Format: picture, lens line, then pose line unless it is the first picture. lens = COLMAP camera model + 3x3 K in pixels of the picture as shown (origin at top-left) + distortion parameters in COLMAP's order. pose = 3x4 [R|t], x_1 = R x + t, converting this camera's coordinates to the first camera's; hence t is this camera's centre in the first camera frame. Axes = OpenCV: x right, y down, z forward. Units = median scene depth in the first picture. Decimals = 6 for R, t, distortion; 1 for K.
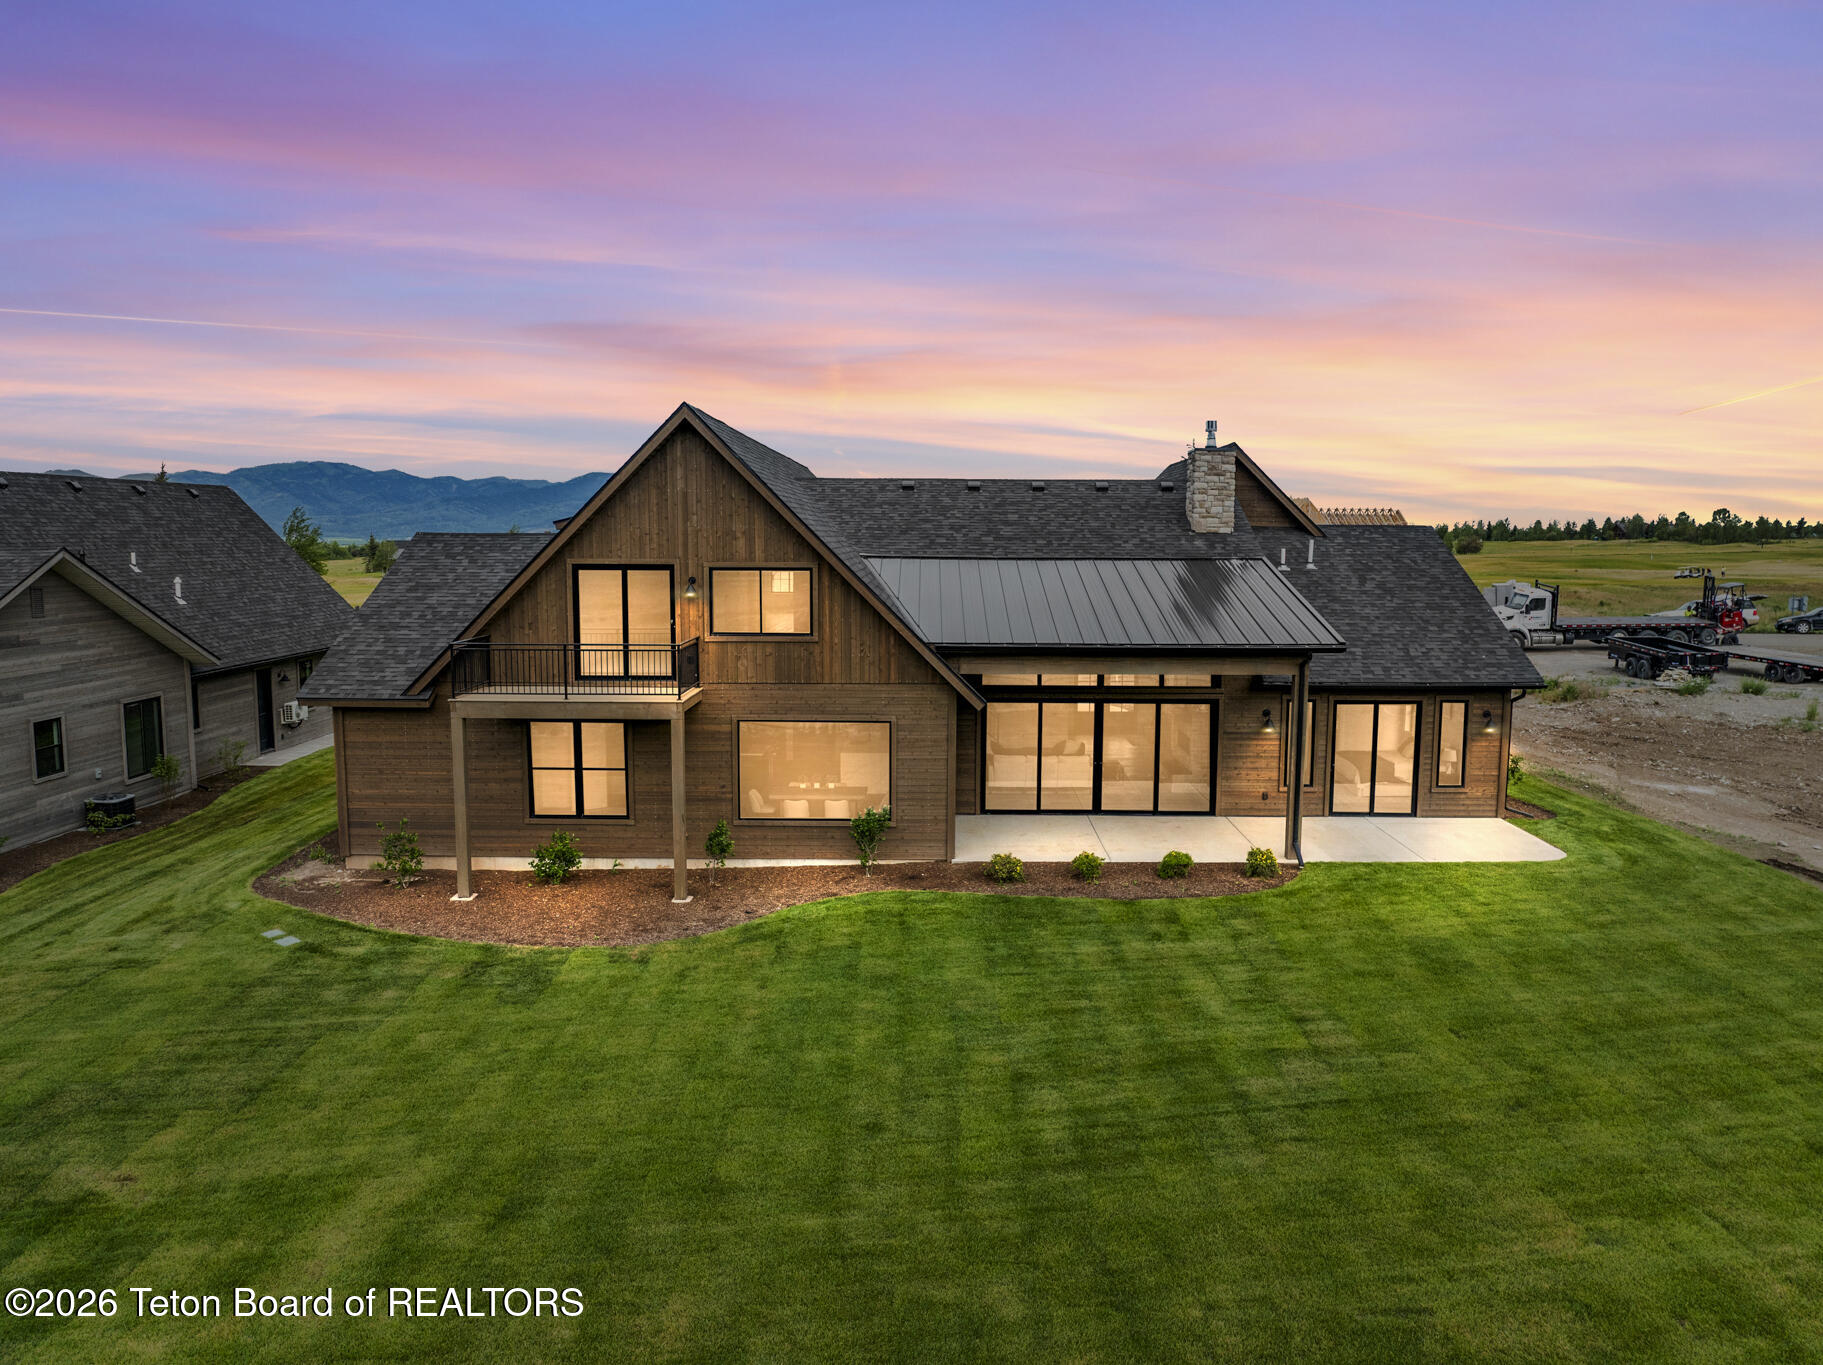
lens RADIAL K [[1285.0, 0, 912.5], [0, 1285.0, 690.4], [0, 0, 1]] dist [-0.046727, 0.016266]
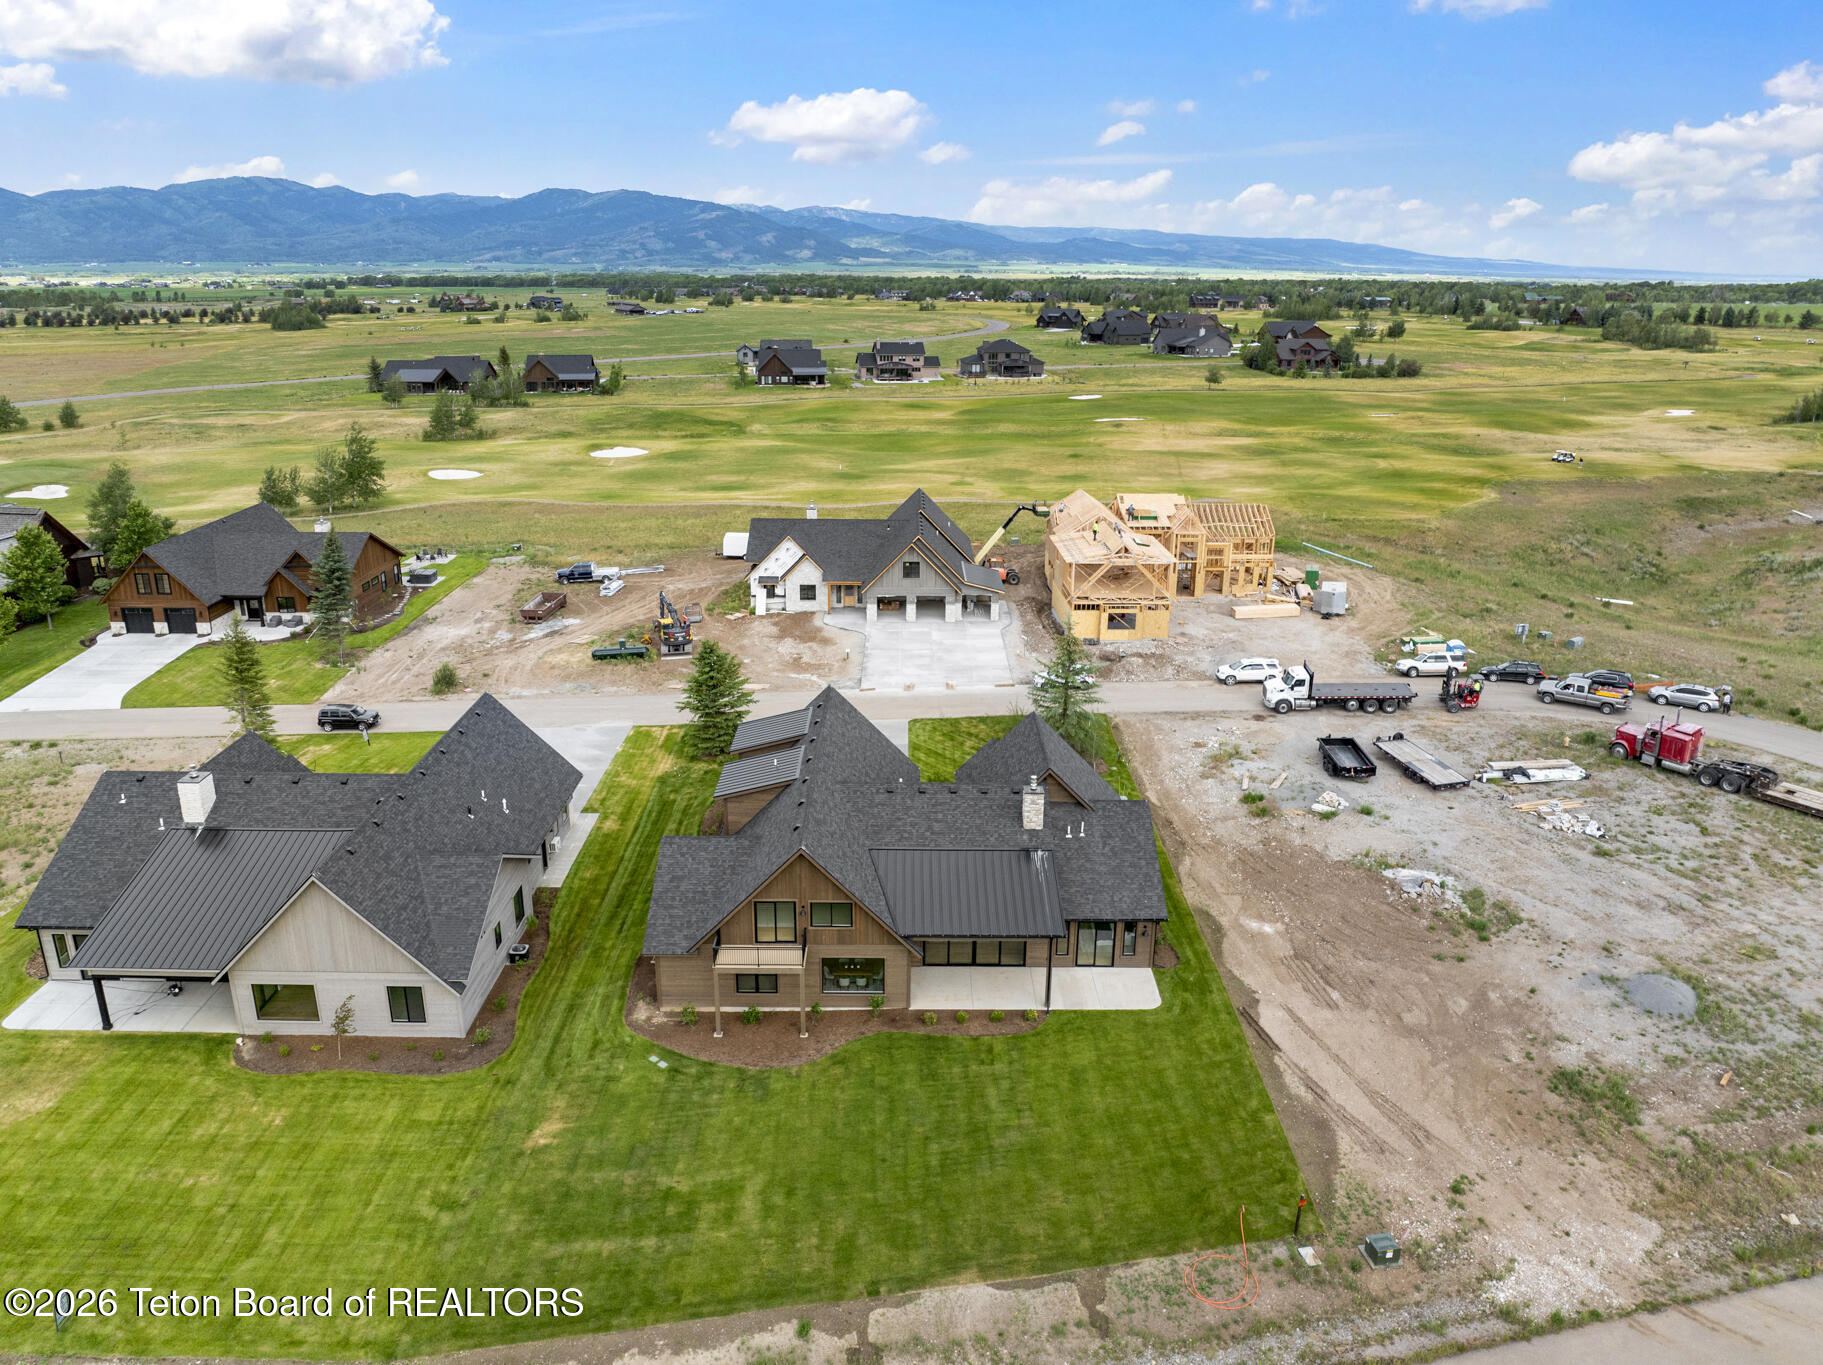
lens RADIAL K [[1285.0, 0, 914.2], [0, 1285.0, 684.9], [0, 0, 1]] dist [-0.046727, 0.016266]
pose [[0.999776, -0.002154, 0.021069, -0.012560], [-0.002140, 0.979445, 0.201700, -1.189281], [-0.021070, -0.201699, 0.979221, -1.571784]]
